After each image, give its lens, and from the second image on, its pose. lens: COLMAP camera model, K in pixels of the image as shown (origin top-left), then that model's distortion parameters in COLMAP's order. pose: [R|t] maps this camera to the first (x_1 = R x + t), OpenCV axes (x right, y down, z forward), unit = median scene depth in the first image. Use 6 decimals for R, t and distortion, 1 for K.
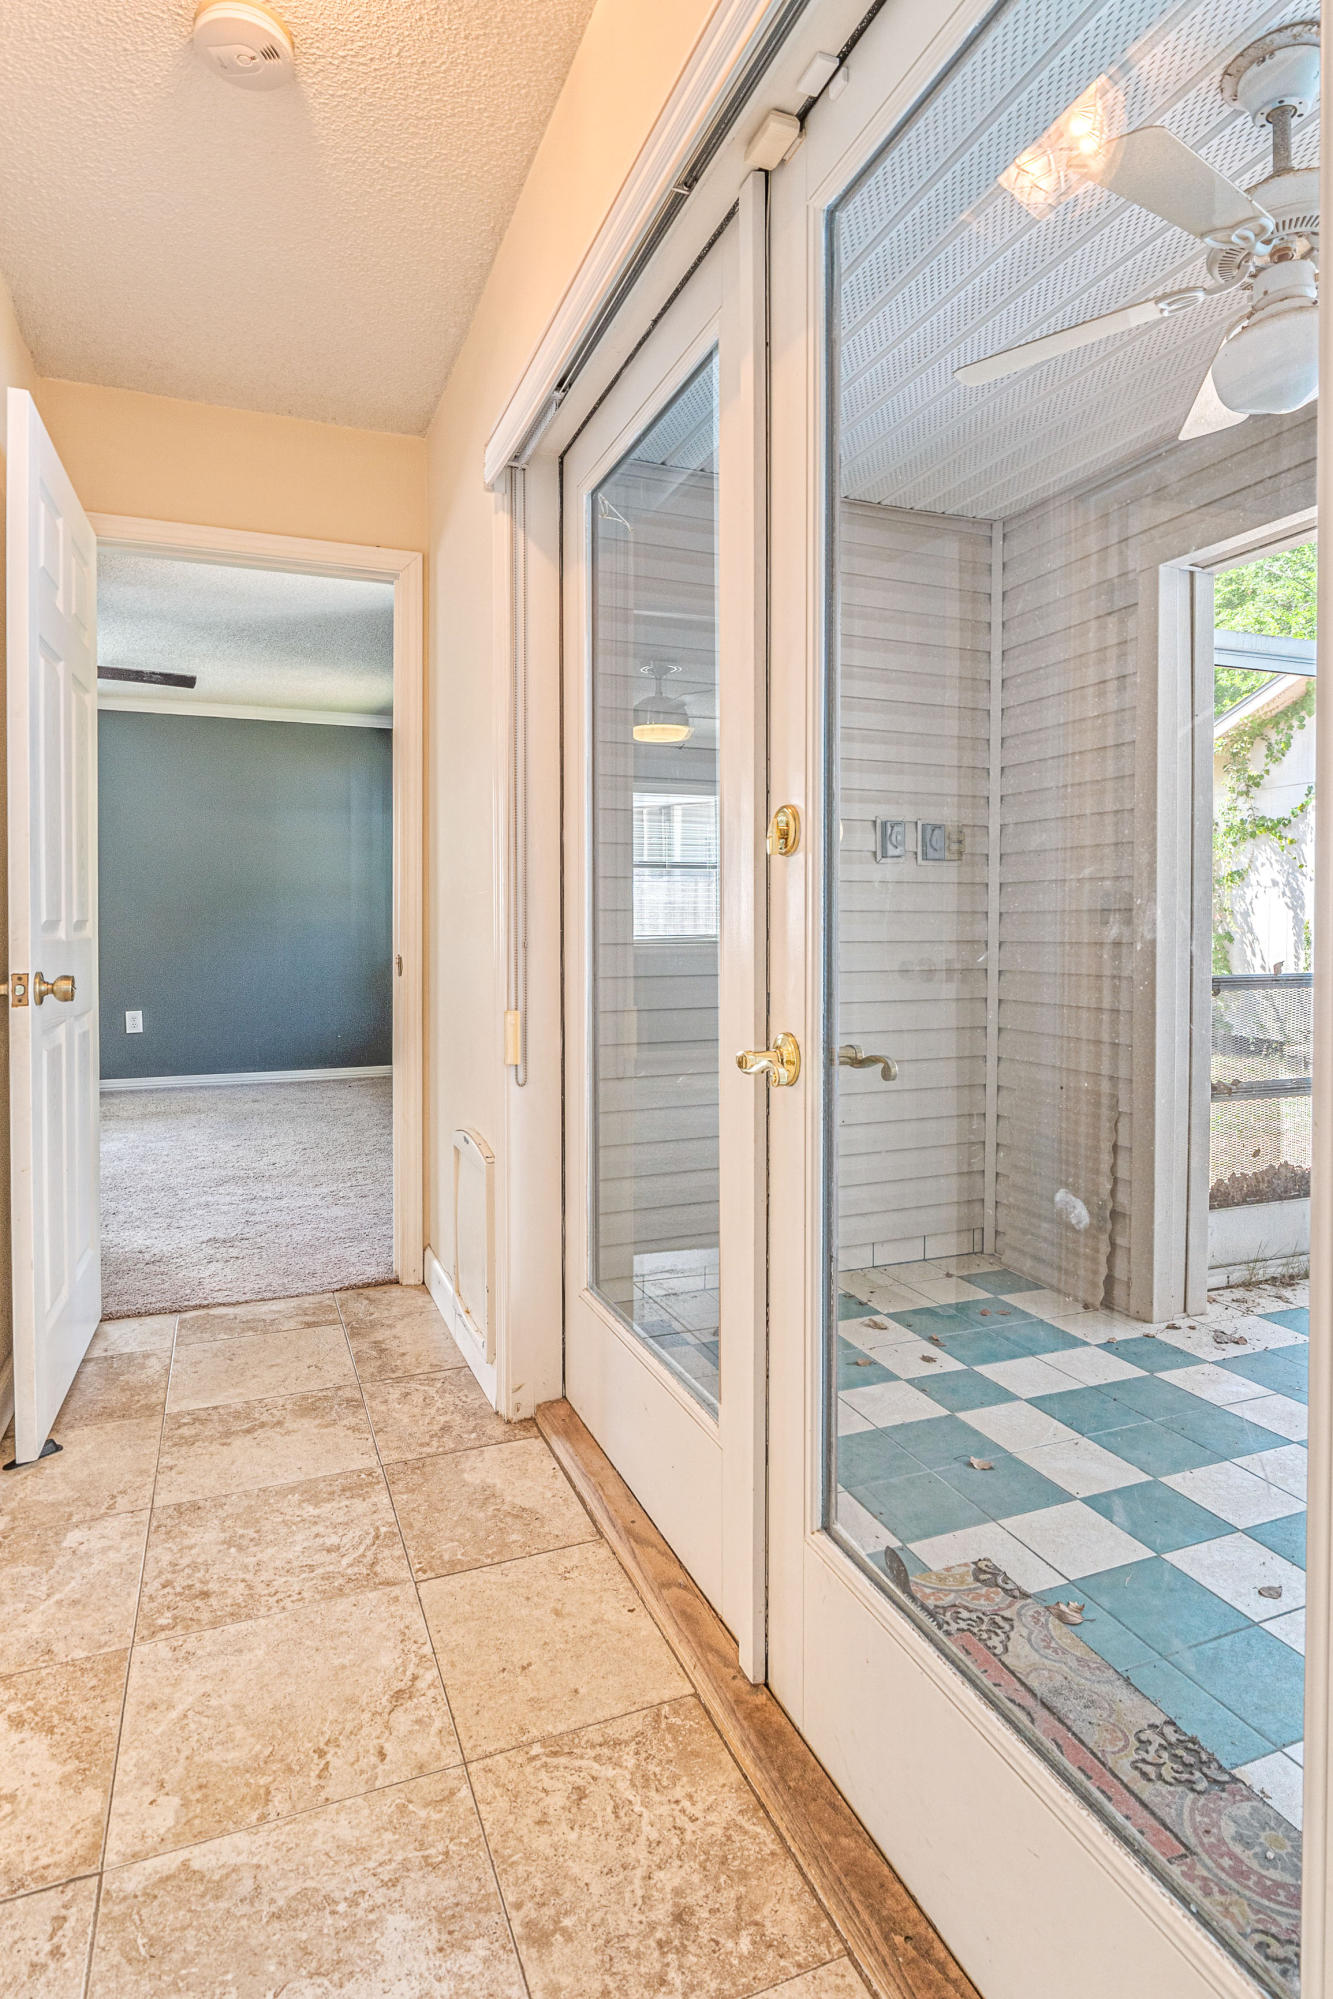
lens RADIAL K [[1071.6, 0, 658.4], [0, 1071.6, 988.7], [0, 0, 1]] dist [-0.002306, -0.002745]
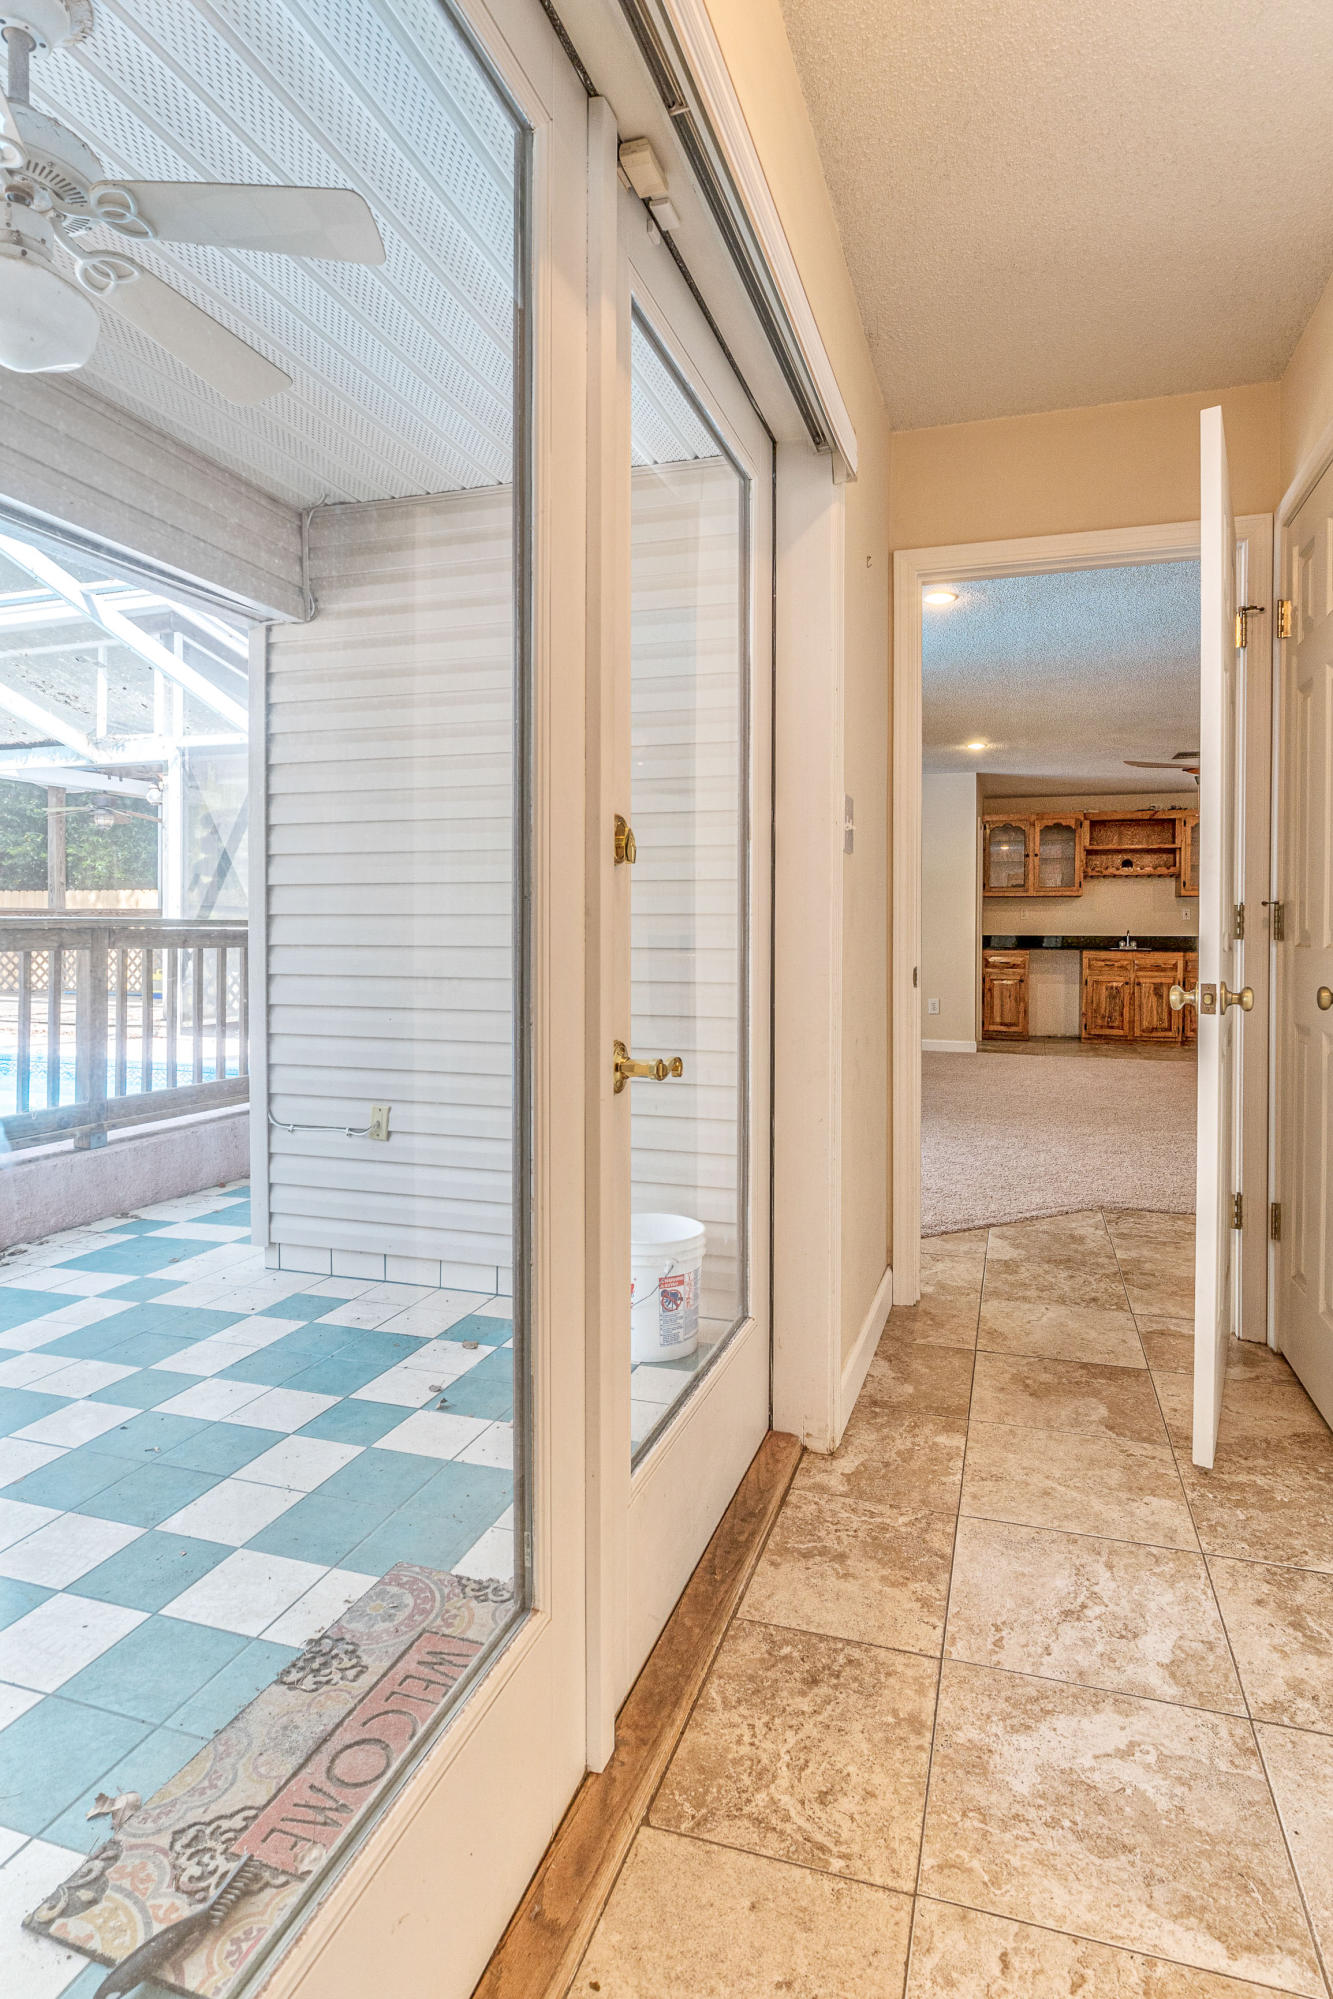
lens RADIAL K [[1071.6, 0, 684.2], [0, 1071.6, 947.2], [0, 0, 1]] dist [-0.002306, -0.002745]
pose [[-0.776908, -0.011480, 0.629509, -0.608628], [0.036319, 0.997352, 0.063010, -0.120534], [-0.628565, 0.071816, -0.774434, 1.839675]]
